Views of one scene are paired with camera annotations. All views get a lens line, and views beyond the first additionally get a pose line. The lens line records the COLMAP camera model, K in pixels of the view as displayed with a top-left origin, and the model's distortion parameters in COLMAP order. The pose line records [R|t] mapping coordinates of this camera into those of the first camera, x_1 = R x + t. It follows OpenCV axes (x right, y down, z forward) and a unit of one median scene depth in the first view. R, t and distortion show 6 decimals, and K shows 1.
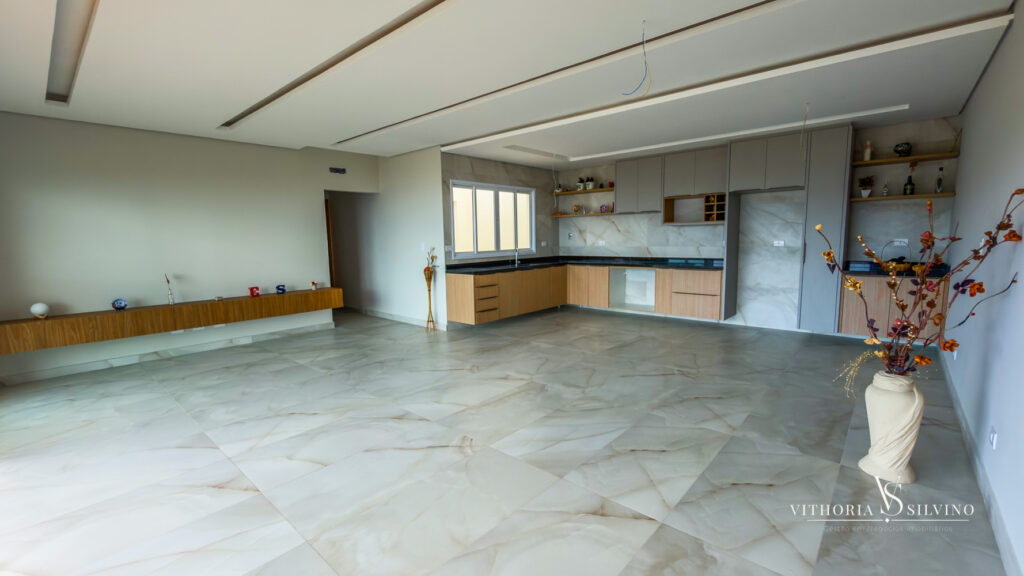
lens RADIAL K [[429.9, 0, 512.9], [0, 429.9, 287.9], [0, 0, 1]] dist [0.001124, -0.000503]
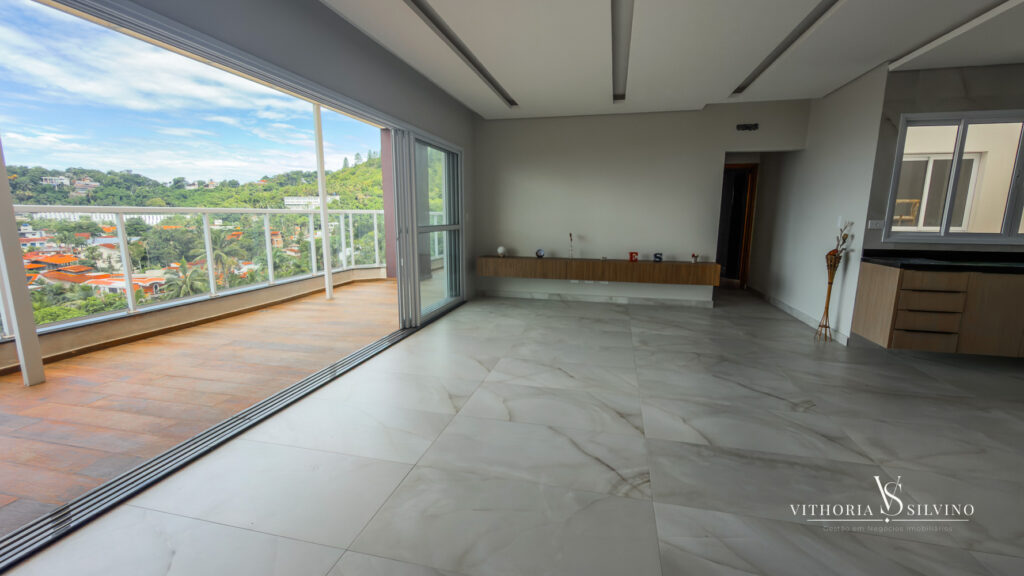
lens RADIAL K [[429.9, 0, 513.1], [0, 429.9, 289.9], [0, 0, 1]] dist [0.001124, -0.000503]
pose [[0.476918, 0.175378, -0.861274, 0.208069], [-0.122074, 0.983611, 0.132692, -0.016664], [0.870429, 0.041856, 0.490511, 0.254286]]
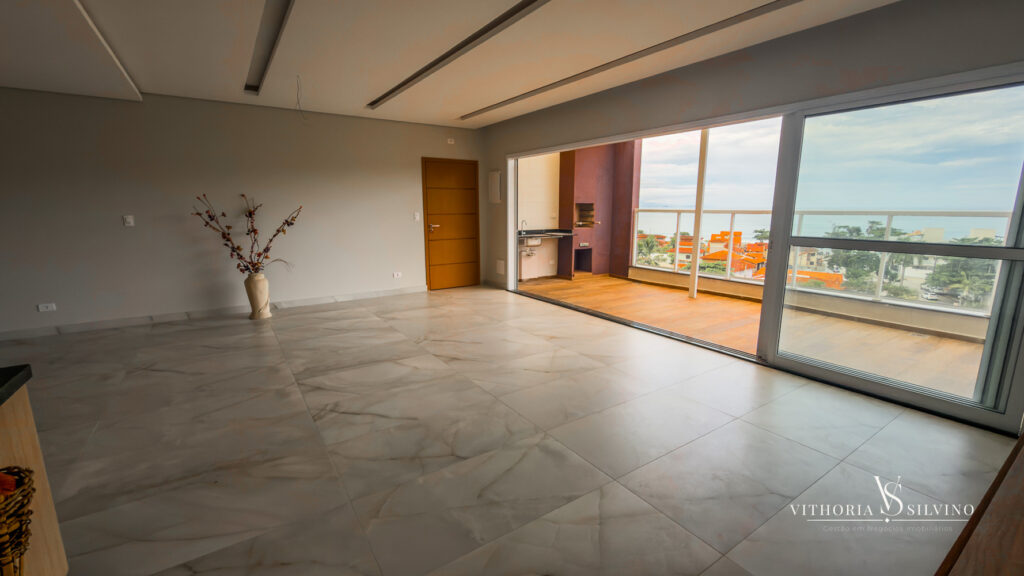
lens RADIAL K [[429.9, 0, 514.3], [0, 429.9, 293.6], [0, 0, 1]] dist [0.001124, -0.000503]
pose [[-0.970150, -0.027581, 0.240930, -0.466726], [0.049612, 0.949924, 0.308517, -0.154693], [-0.237375, 0.311261, -0.920201, 1.319835]]
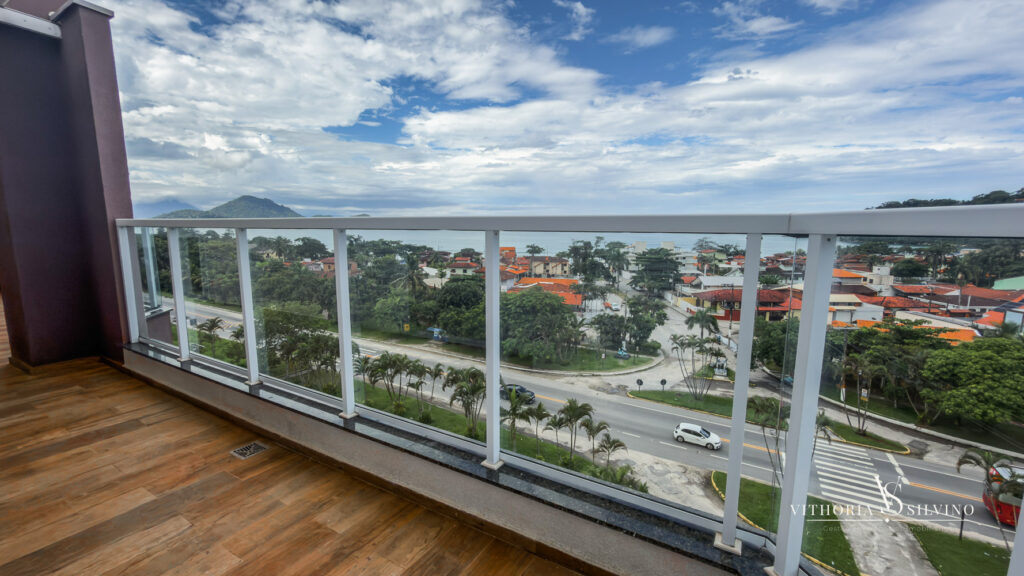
lens RADIAL K [[429.9, 0, 512.5], [0, 429.9, 288.0], [0, 0, 1]] dist [0.001124, -0.000503]
pose [[-0.981663, 0.045482, -0.185119, -2.130803], [-0.005599, 0.963820, 0.266493, -0.142596], [0.190542, 0.262643, -0.945892, 1.592675]]
